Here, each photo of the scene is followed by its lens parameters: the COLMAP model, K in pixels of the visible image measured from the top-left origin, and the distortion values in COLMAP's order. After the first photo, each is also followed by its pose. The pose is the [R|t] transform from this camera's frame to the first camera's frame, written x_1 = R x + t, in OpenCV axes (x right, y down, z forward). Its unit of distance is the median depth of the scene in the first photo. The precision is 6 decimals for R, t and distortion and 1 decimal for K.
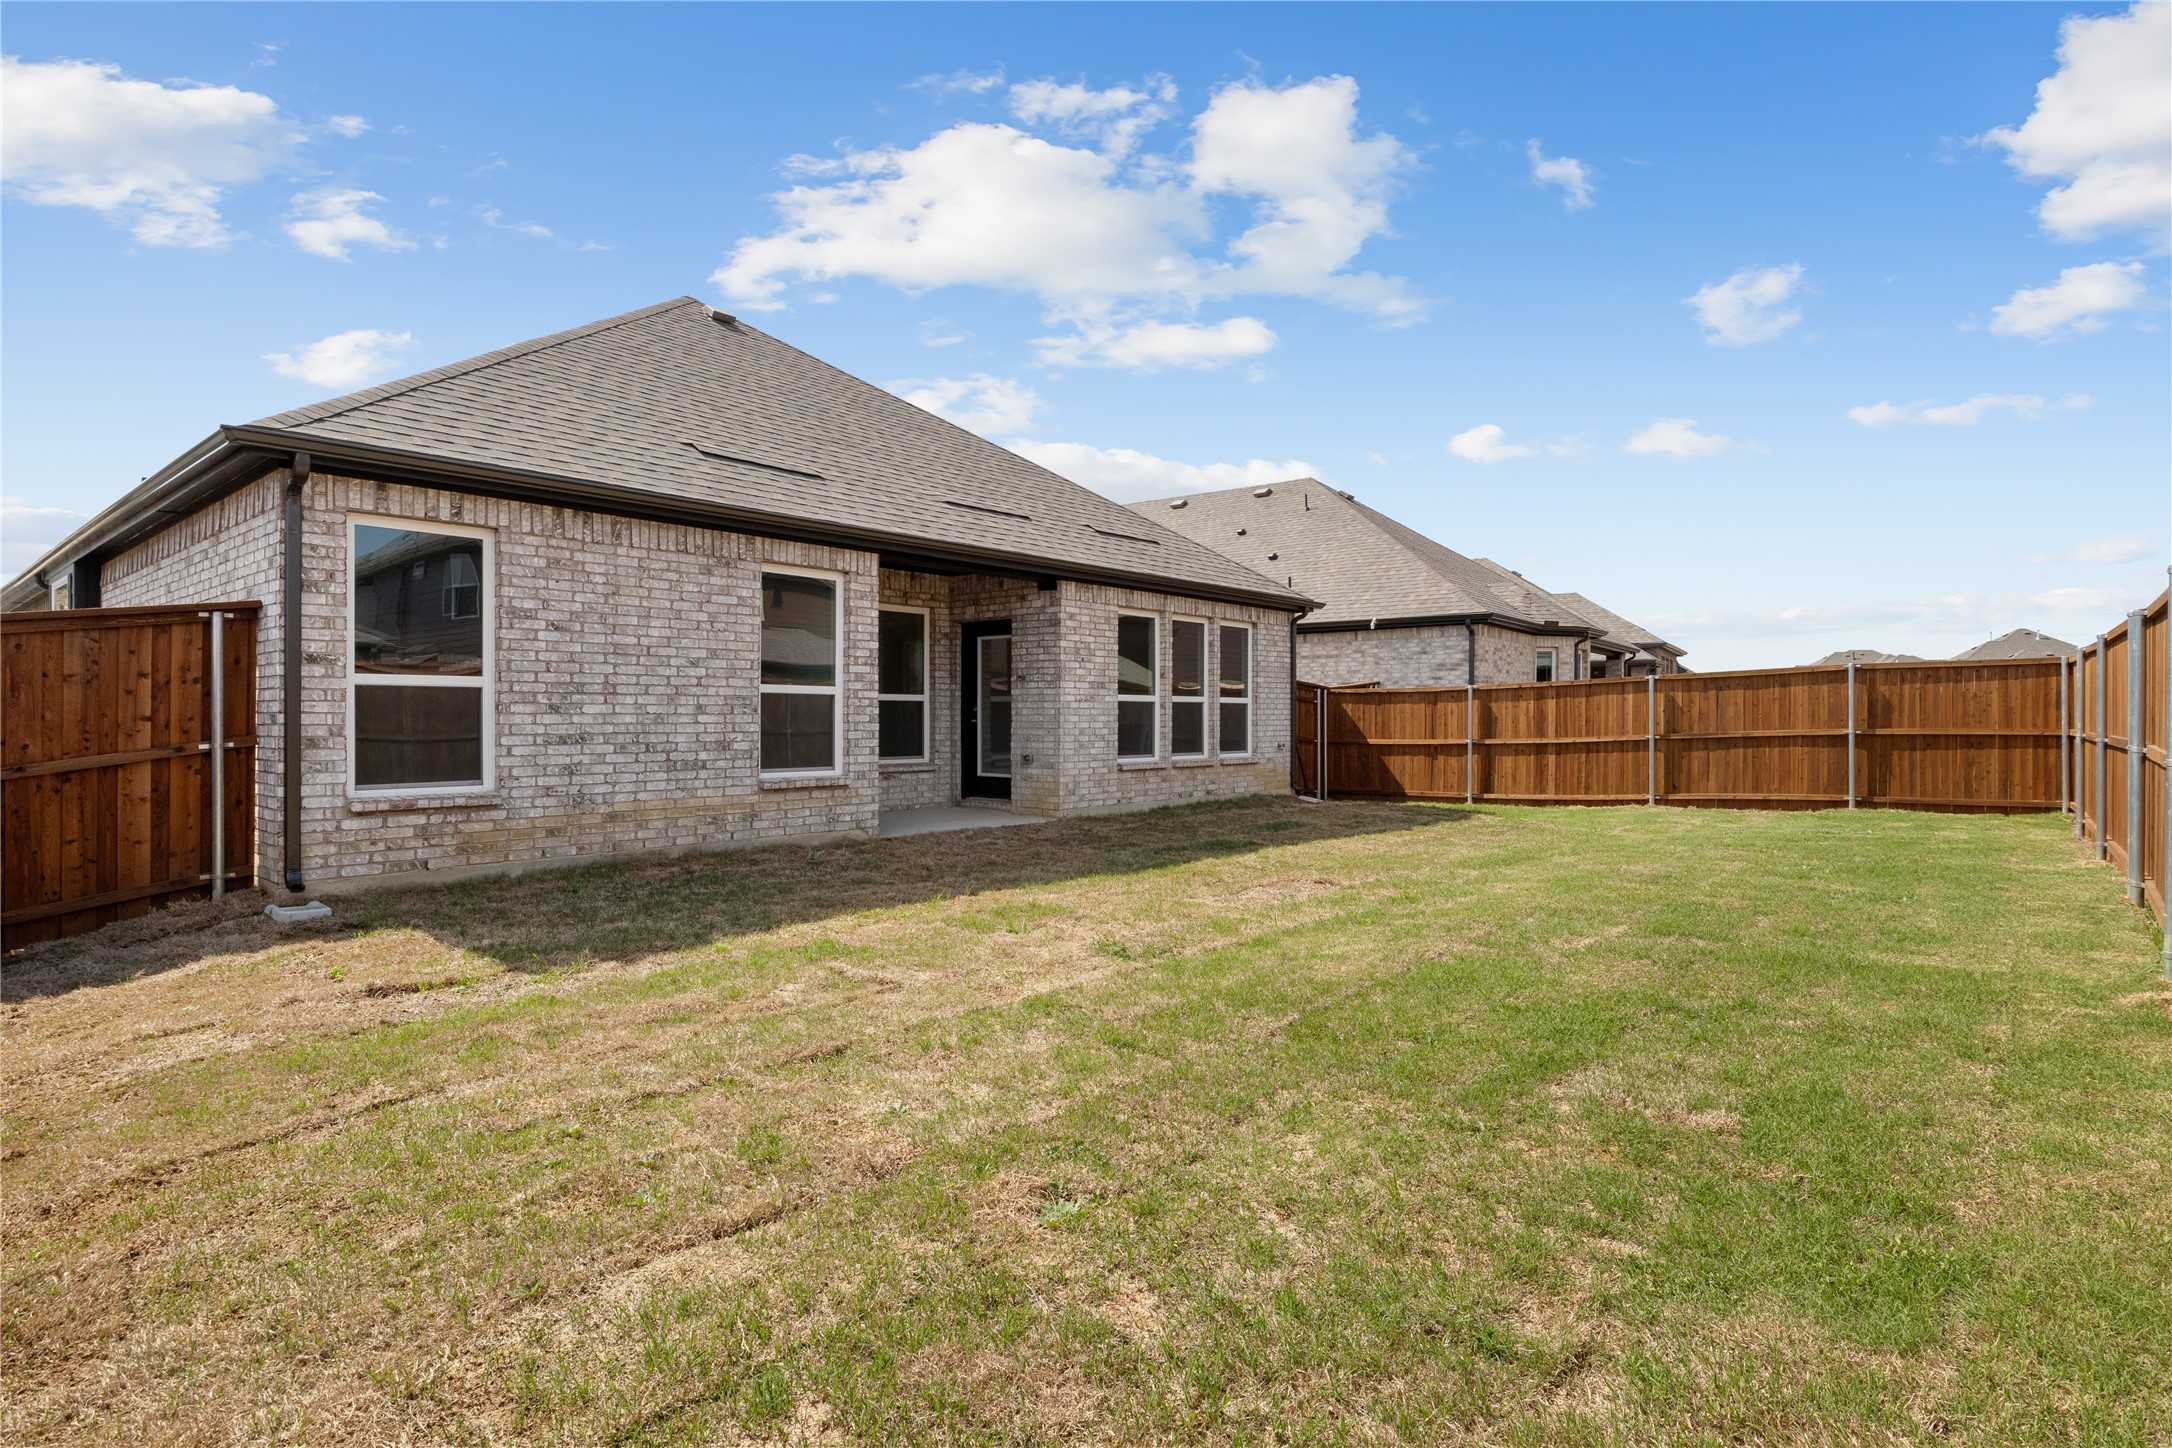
lens RADIAL K [[1083.2, 0, 1095.9], [0, 1083.2, 717.4], [0, 0, 1]] dist [-0.003281, -0.000187]
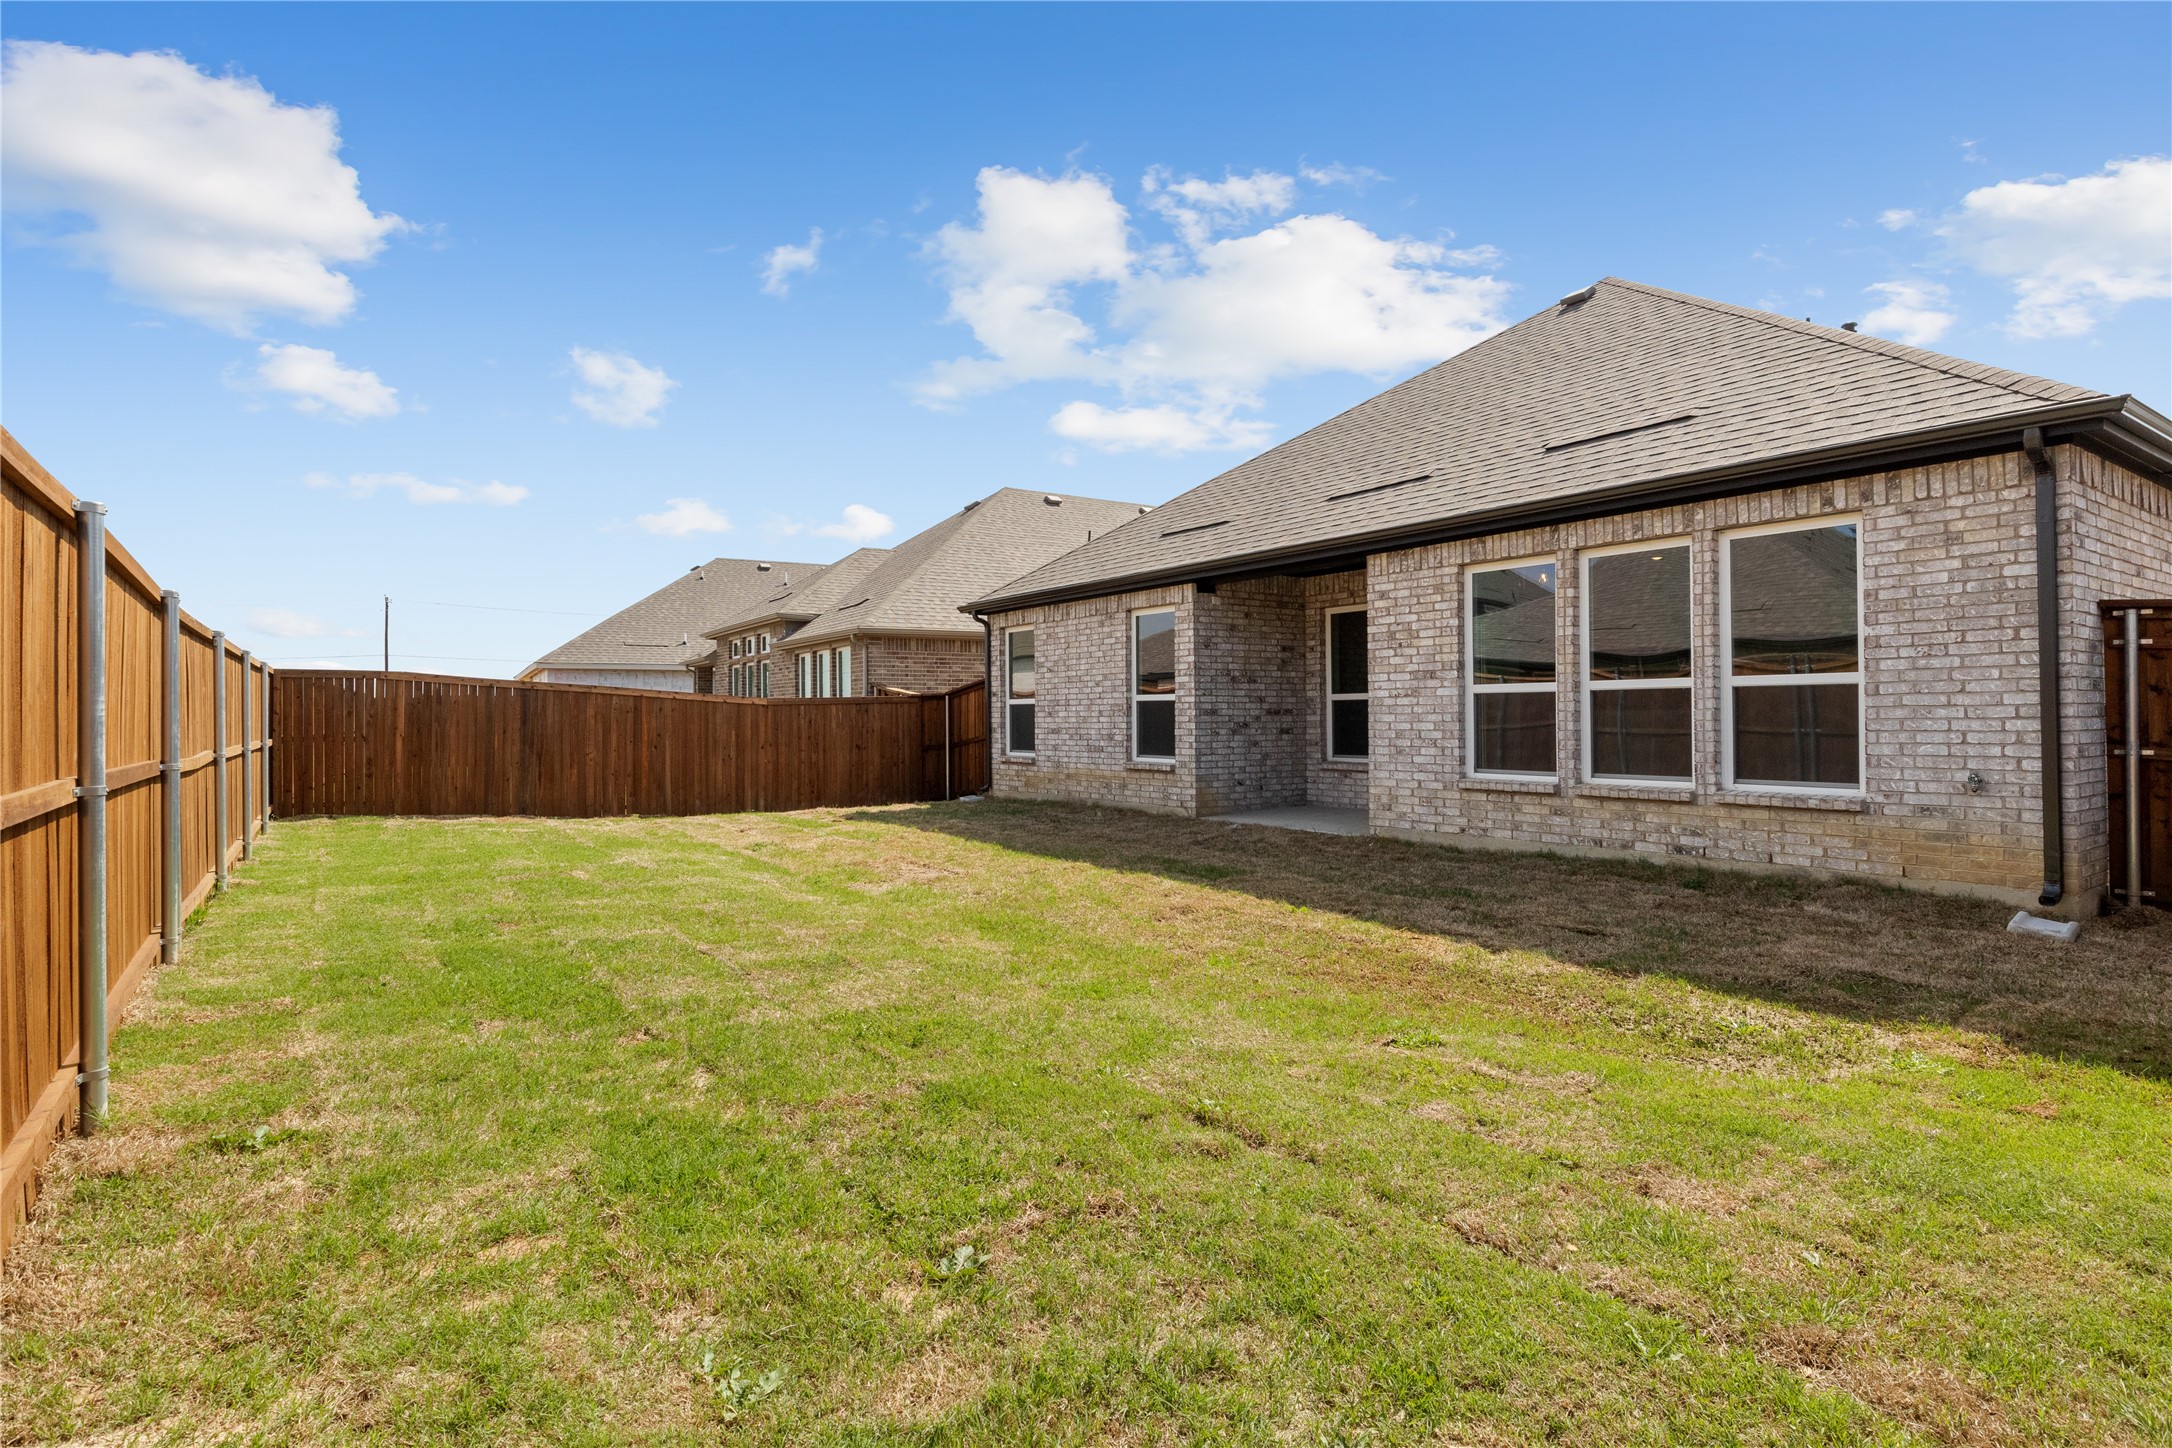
lens RADIAL K [[1107.8, 0, 1095.7], [0, 1107.8, 700.8], [0, 0, 1]] dist [-0.007478, 0.000237]
pose [[-0.240749, -0.016458, -0.970448, 0.811037], [0.004274, 0.999829, -0.018016, 0.002065], [0.970578, -0.008485, -0.240637, 0.940246]]
